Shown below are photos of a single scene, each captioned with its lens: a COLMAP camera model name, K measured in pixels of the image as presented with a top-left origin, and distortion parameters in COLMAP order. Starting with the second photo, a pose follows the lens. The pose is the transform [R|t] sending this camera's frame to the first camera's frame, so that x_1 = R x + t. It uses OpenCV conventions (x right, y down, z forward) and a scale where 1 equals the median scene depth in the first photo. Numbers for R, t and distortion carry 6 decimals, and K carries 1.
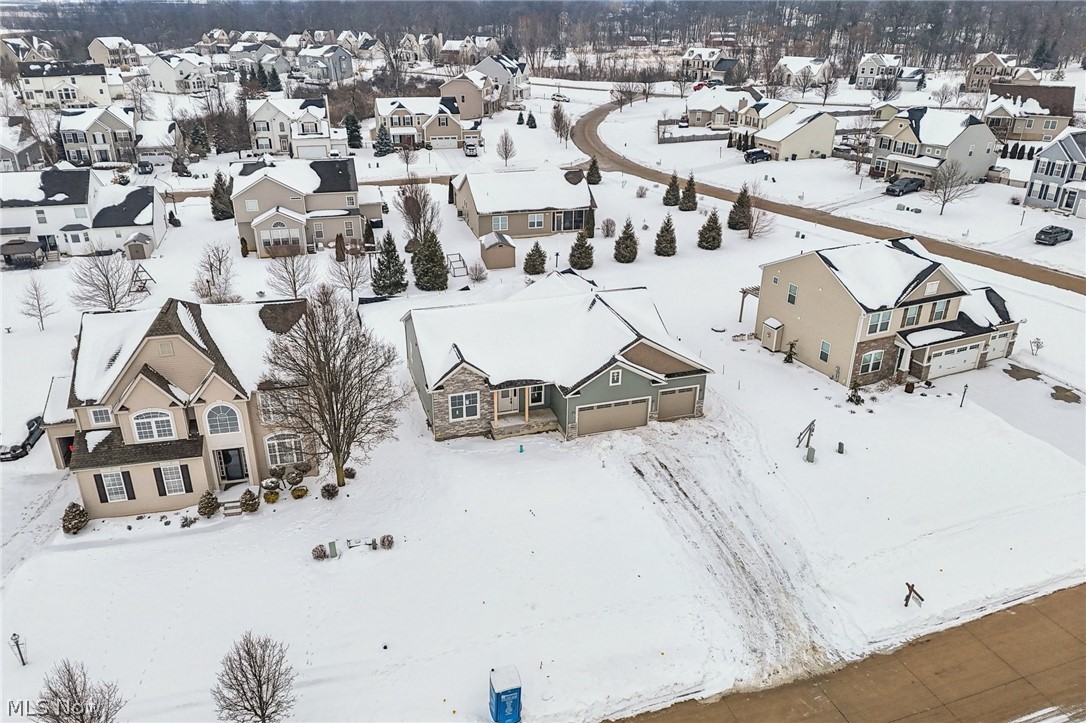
lens RADIAL K [[813.0, 0, 544.4], [0, 813.0, 291.3], [0, 0, 1]] dist [0.086812, -0.000101]
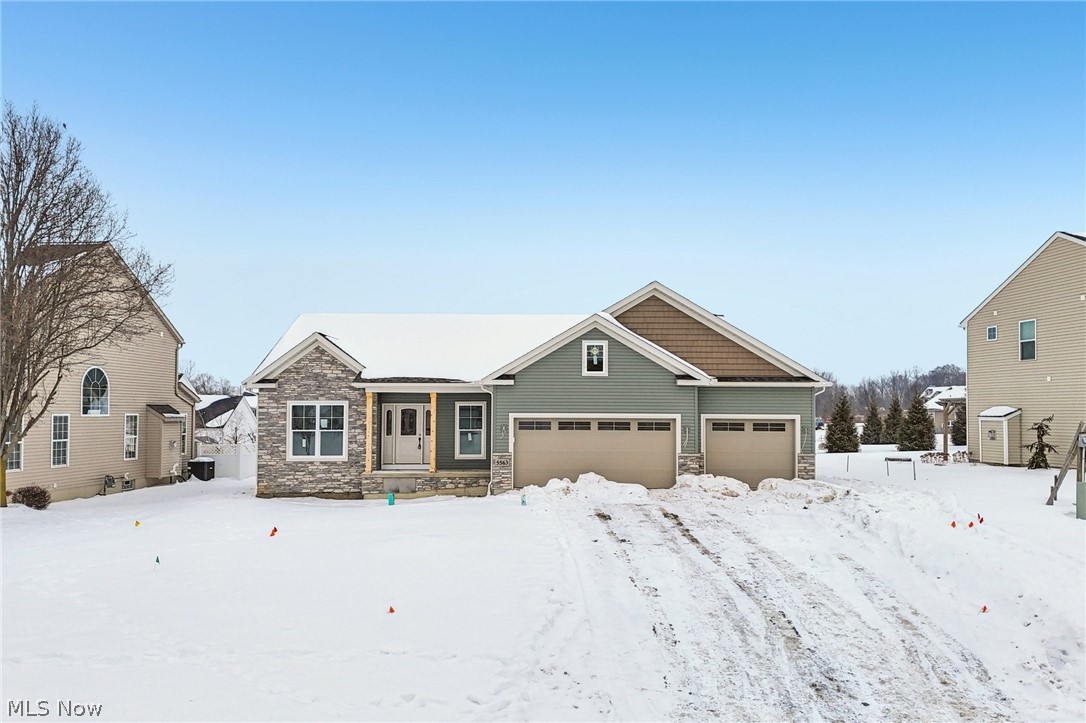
lens RADIAL K [[798.2, 0, 551.0], [0, 798.2, 344.6], [0, 0, 1]] dist [0.091081, -0.100708]
pose [[0.958038, -0.028566, -0.285214, 0.193302], [-0.095048, 0.907067, -0.410117, 0.288313], [0.270423, 0.420017, 0.866289, 0.572714]]
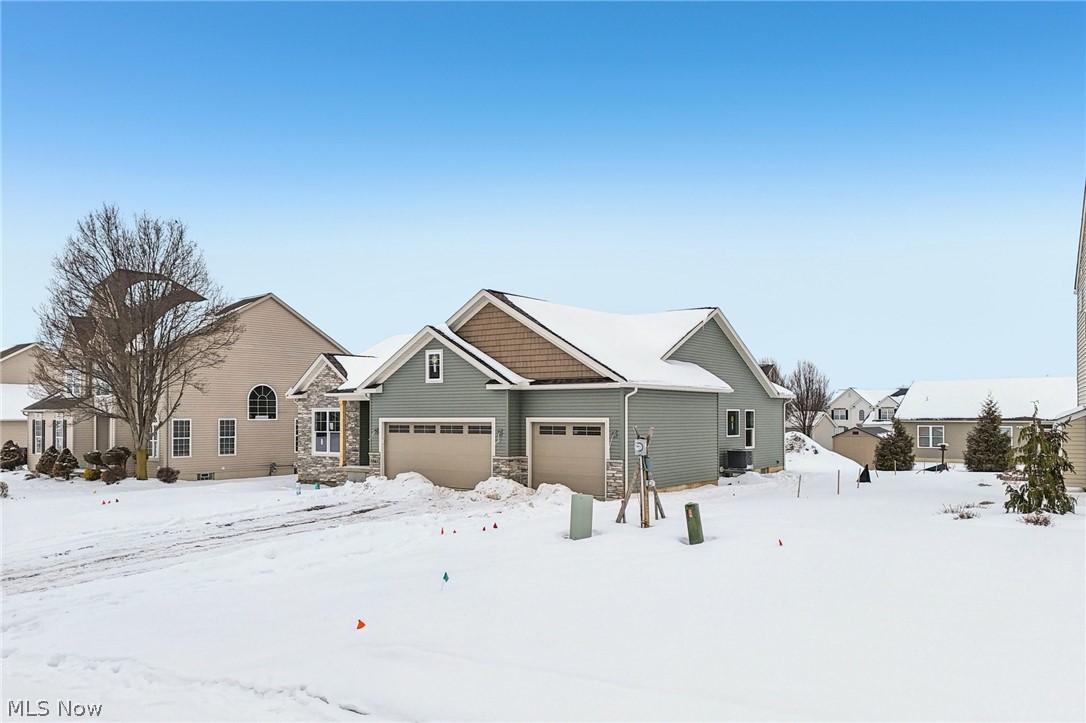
lens RADIAL K [[825.2, 0, 560.3], [0, 825.2, 336.9], [0, 0, 1]] dist [0.007439, 0.003331]
pose [[0.604533, -0.085269, -0.792003, 0.542612], [-0.270063, 0.913432, -0.304480, 0.222545], [0.749404, 0.397958, 0.529172, 0.761718]]
